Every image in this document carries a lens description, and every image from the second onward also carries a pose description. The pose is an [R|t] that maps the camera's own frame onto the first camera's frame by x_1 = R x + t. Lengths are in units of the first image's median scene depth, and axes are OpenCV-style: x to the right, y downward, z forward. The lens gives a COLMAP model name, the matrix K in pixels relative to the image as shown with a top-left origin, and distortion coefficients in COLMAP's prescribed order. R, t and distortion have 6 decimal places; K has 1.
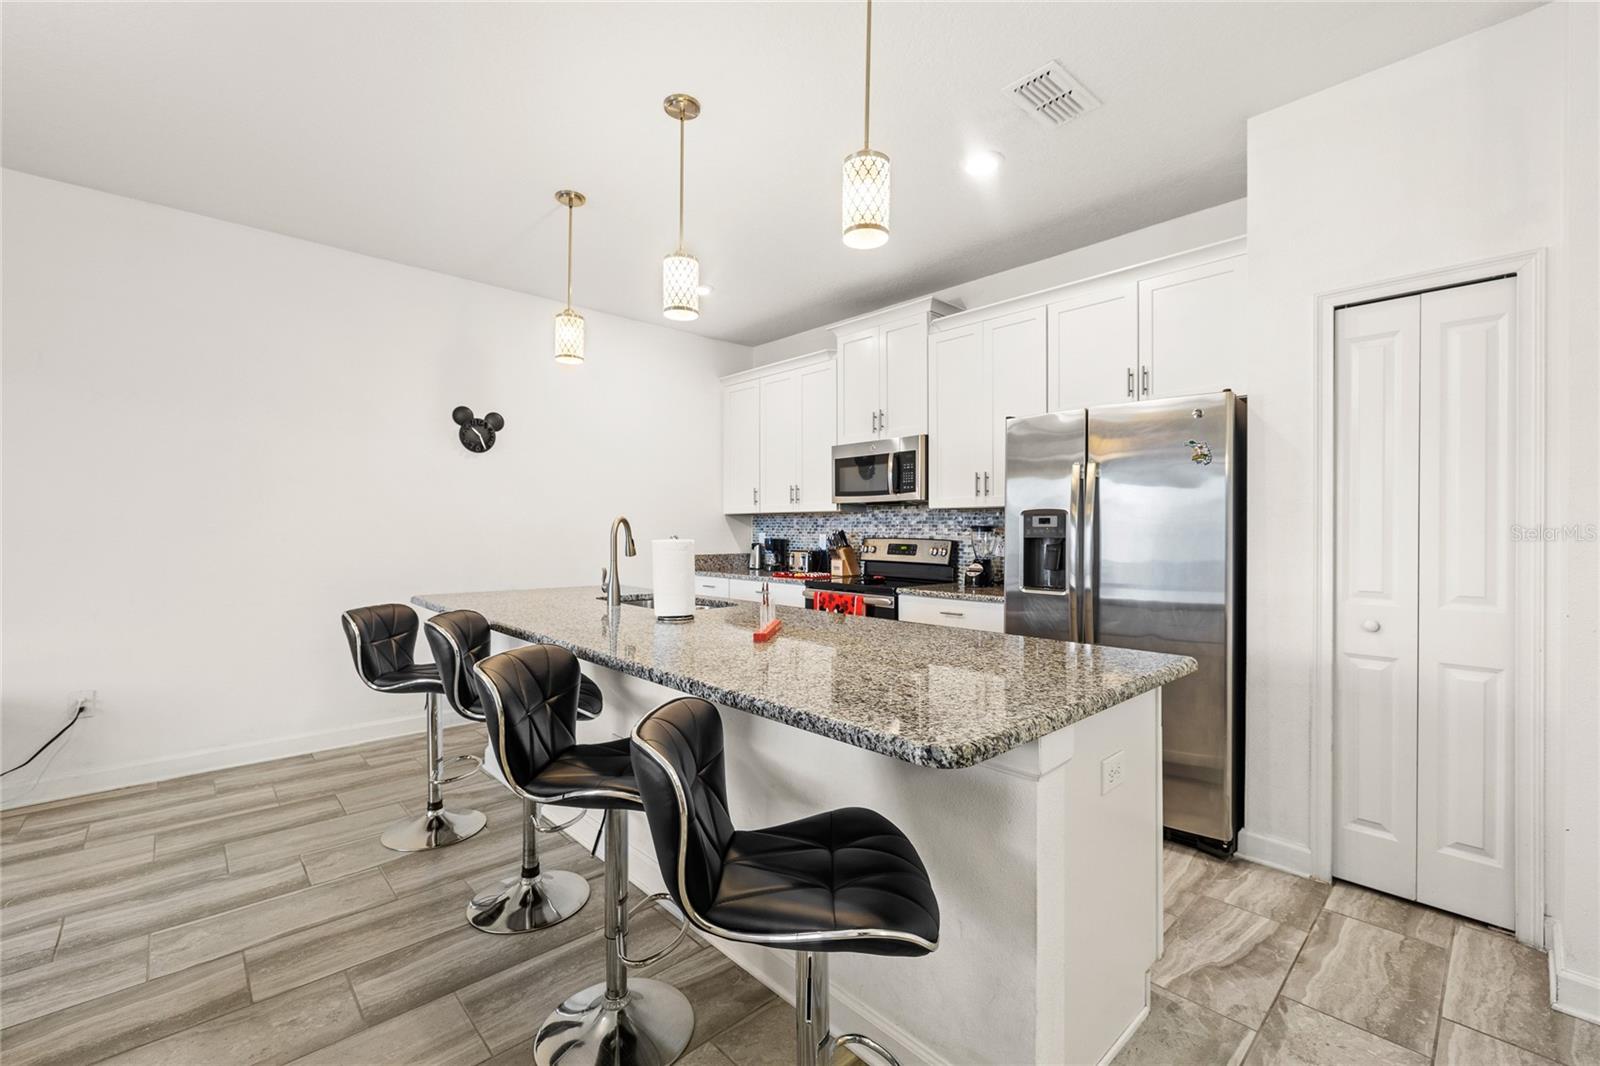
lens RADIAL K [[668.8, 0, 800.0], [0, 668.8, 533.0], [0, 0, 1]] dist [0.001049, -0.000210]
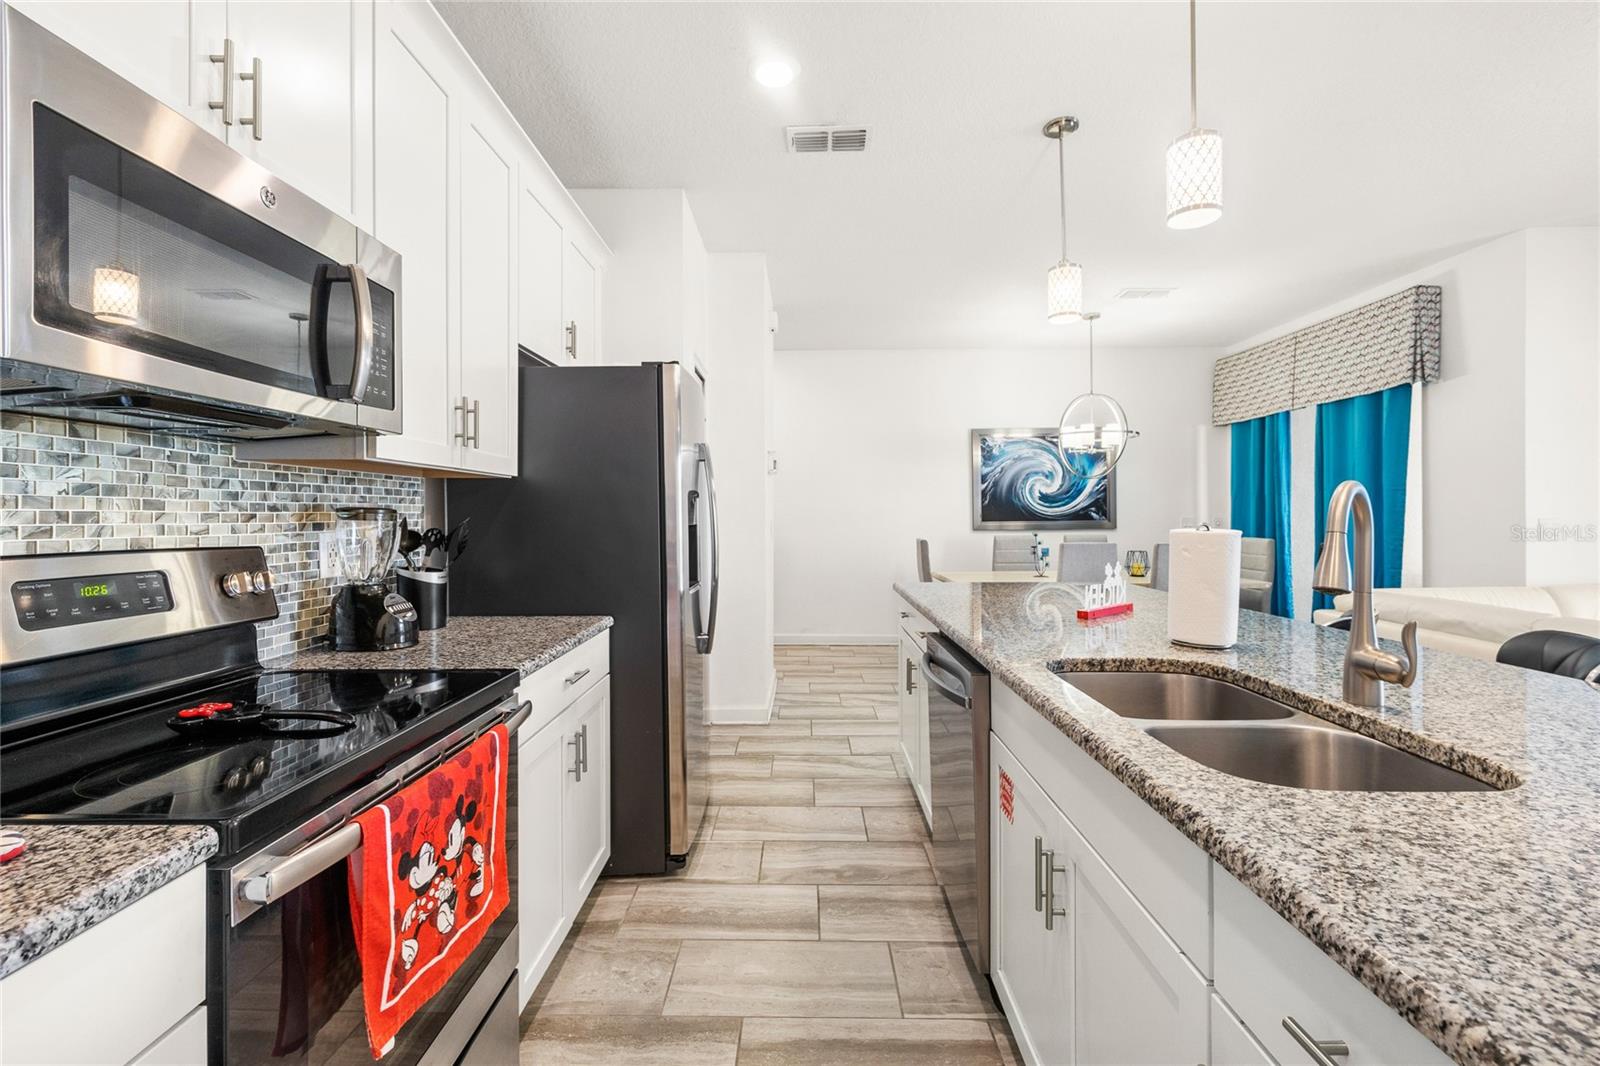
lens RADIAL K [[671.9, 0, 792.7], [0, 671.9, 515.9], [0, 0, 1]] dist [0.001360, 0.000051]
pose [[-0.717849, -0.001073, 0.696198, -0.308884], [0.005149, 0.999963, 0.006850, -0.008923], [-0.696180, 0.008502, -0.717817, 1.516618]]
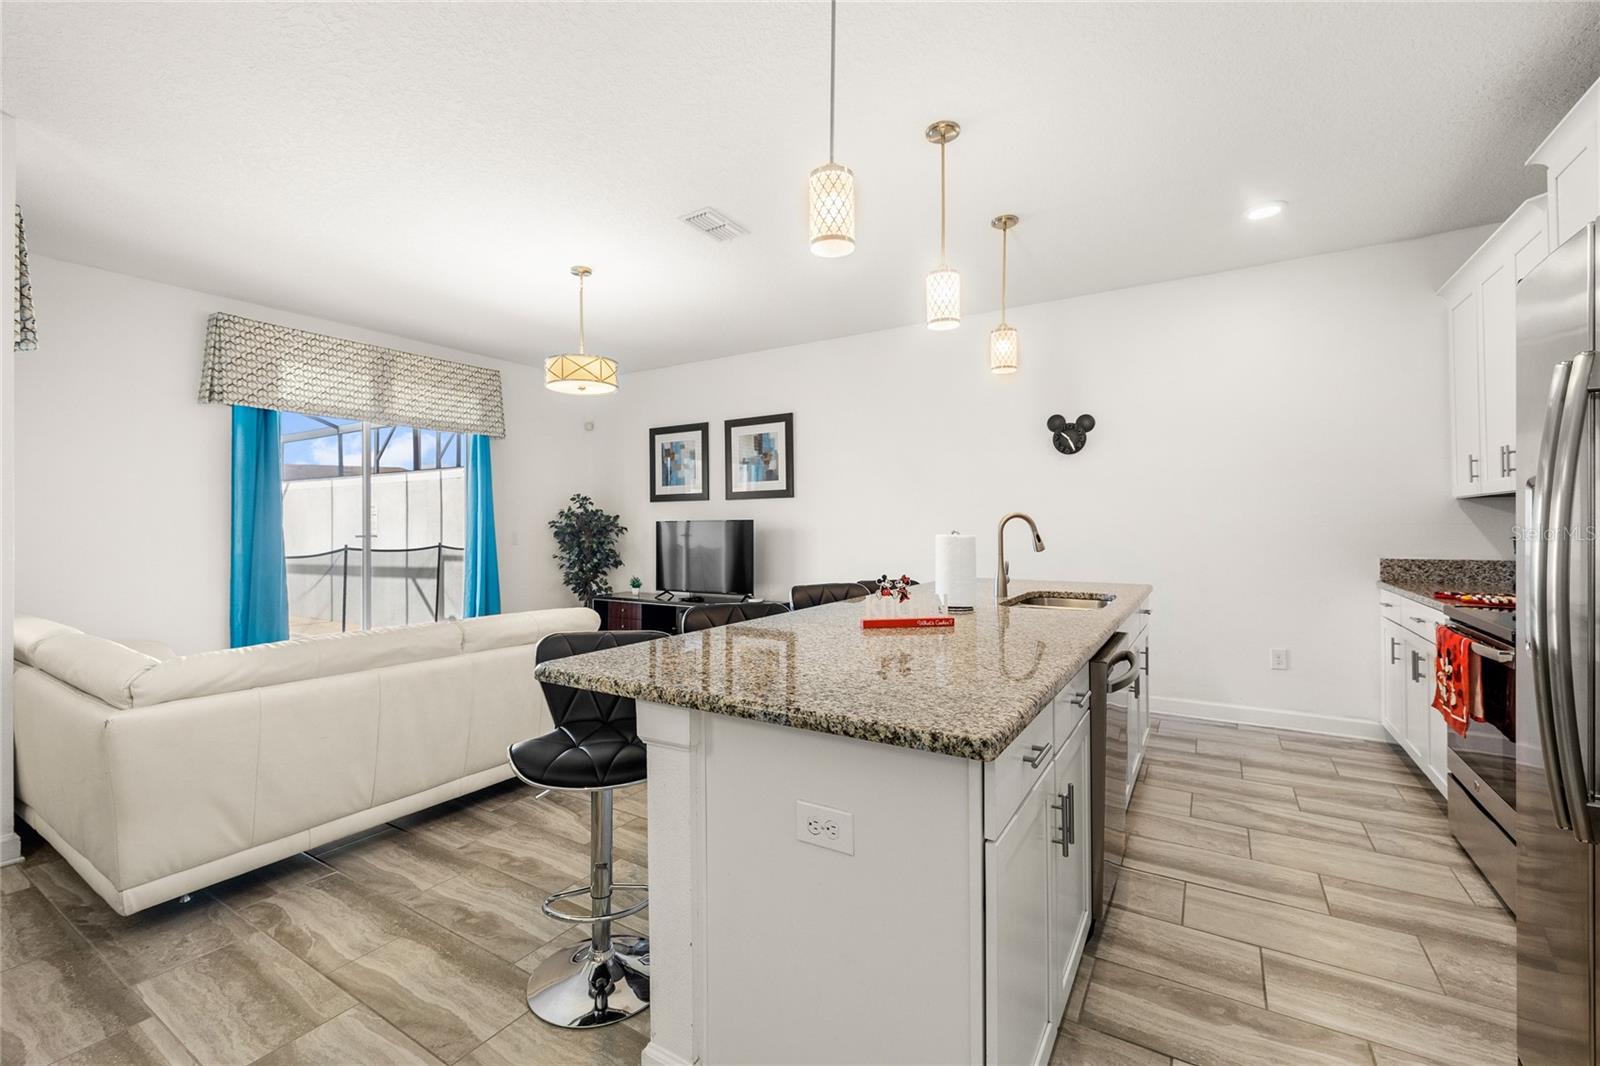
lens RADIAL K [[677.2, 0, 793.3], [0, 677.2, 519.0], [0, 0, 1]] dist [-0.001127, -0.000151]
pose [[0.256667, -0.014188, -0.966396, 0.668806], [0.001509, 0.999897, -0.014279, -0.000033], [0.966499, 0.002206, 0.256662, 0.405087]]
